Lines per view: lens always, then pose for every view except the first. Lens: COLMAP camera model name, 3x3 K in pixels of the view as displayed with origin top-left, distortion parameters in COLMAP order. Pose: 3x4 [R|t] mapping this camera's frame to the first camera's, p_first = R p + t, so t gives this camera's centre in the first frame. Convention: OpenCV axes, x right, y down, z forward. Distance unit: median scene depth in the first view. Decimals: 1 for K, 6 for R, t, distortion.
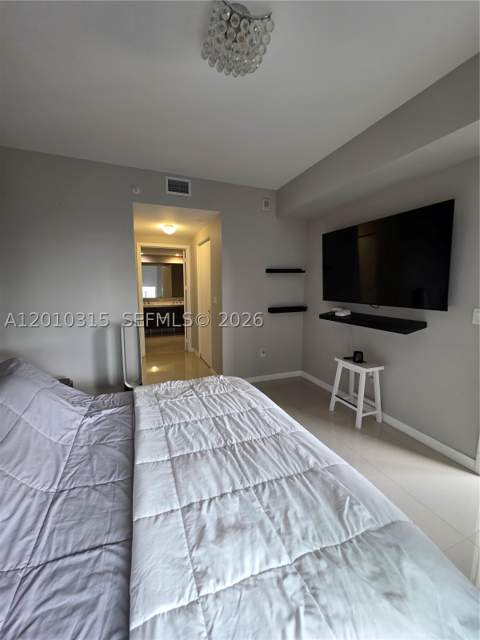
lens RADIAL K [[258.0, 0, 239.9], [0, 258.0, 319.5], [0, 0, 1]] dist [0.009570, -0.000292]
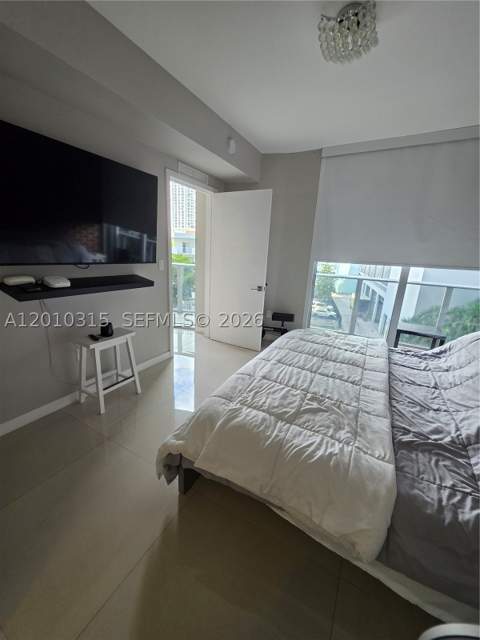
lens RADIAL K [[258.0, 0, 239.1], [0, 258.0, 318.0], [0, 0, 1]] dist [0.009570, -0.000292]
pose [[-0.640073, -0.222717, 0.735326, -0.535040], [0.041163, 0.945748, 0.322282, -0.178642], [-0.767211, 0.236552, -0.596180, 1.502001]]
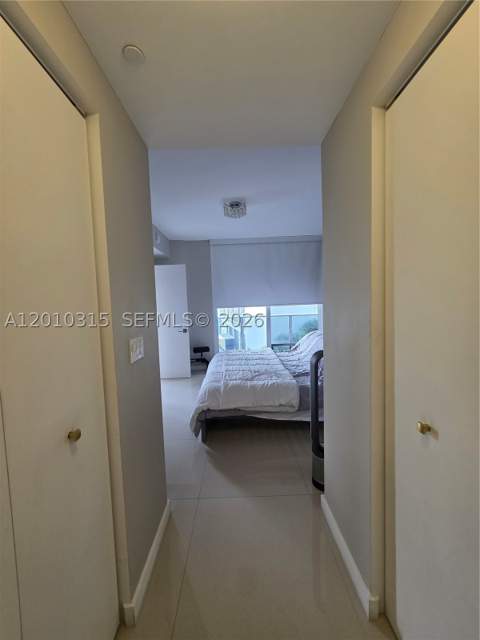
lens RADIAL K [[258.0, 0, 239.4], [0, 258.0, 320.4], [0, 0, 1]] dist [0.009570, -0.000292]
pose [[-0.934598, 0.010996, 0.355536, -0.627167], [0.078909, 0.981027, 0.177087, -0.278956], [-0.346843, 0.193560, -0.917733, 2.296963]]
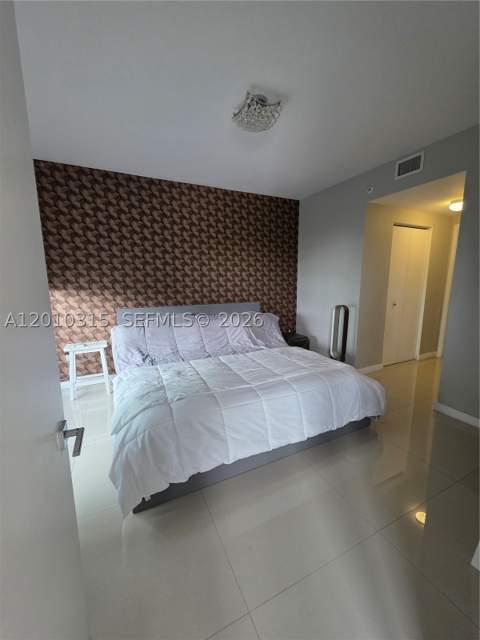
lens RADIAL K [[258.0, 0, 242.9], [0, 258.0, 318.1], [0, 0, 1]] dist [0.009570, -0.000292]
pose [[0.081317, 0.163948, -0.983112, 1.056931], [-0.115945, 0.981237, 0.154046, -0.085796], [0.989921, 0.101461, 0.098800, 0.565839]]
